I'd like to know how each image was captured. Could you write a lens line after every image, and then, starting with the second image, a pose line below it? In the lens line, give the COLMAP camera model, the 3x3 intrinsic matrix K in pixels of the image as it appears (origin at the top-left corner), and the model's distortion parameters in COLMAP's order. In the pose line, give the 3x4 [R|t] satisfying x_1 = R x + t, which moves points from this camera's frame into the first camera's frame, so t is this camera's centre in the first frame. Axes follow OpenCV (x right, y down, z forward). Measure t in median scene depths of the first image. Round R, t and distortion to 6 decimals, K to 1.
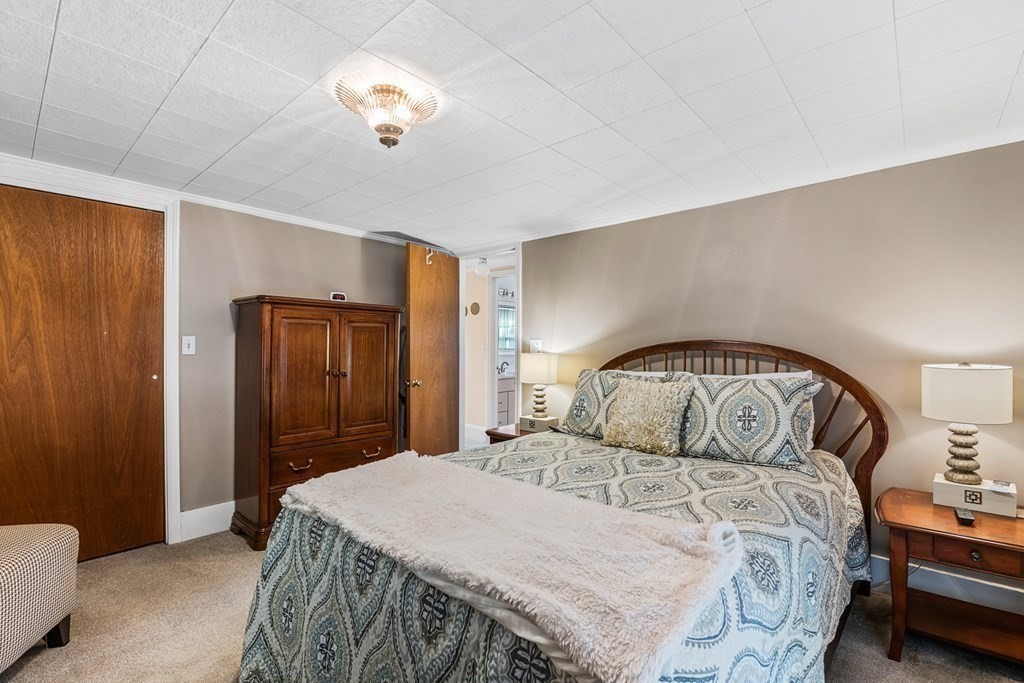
lens RADIAL K [[454.1, 0, 528.0], [0, 454.1, 346.7], [0, 0, 1]] dist [0.000885, -0.000091]
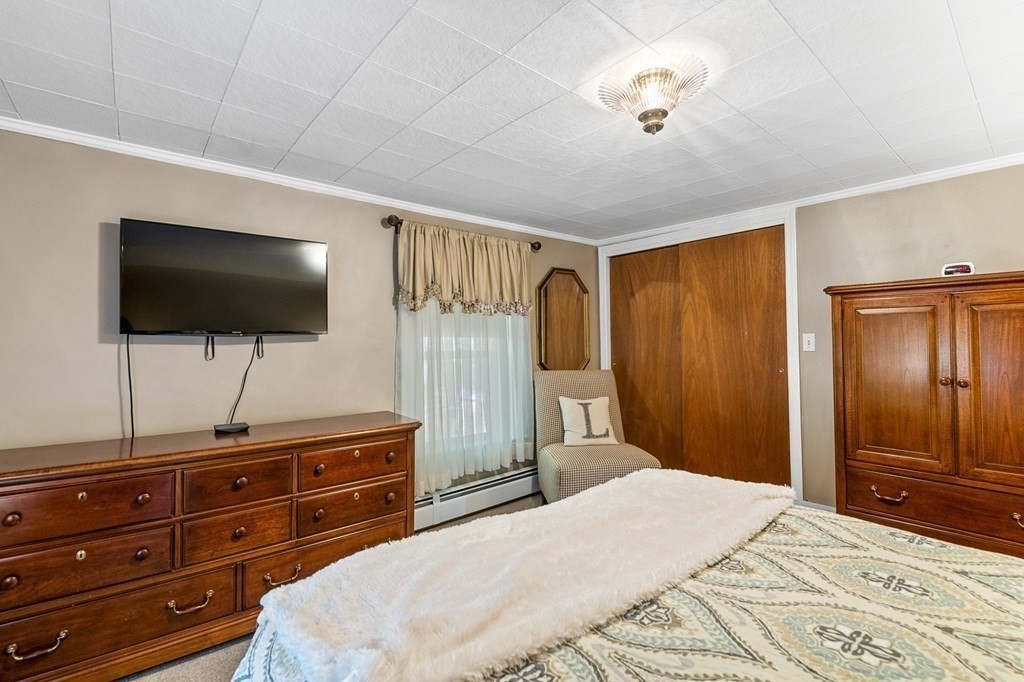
lens RADIAL K [[455.3, 0, 517.5], [0, 455.3, 334.1], [0, 0, 1]] dist [-0.013130, -0.000664]
pose [[-0.156930, -0.022912, -0.987344, 0.421489], [0.003930, 0.999708, -0.023824, 0.000089], [0.987602, -0.007619, -0.156794, 0.550487]]
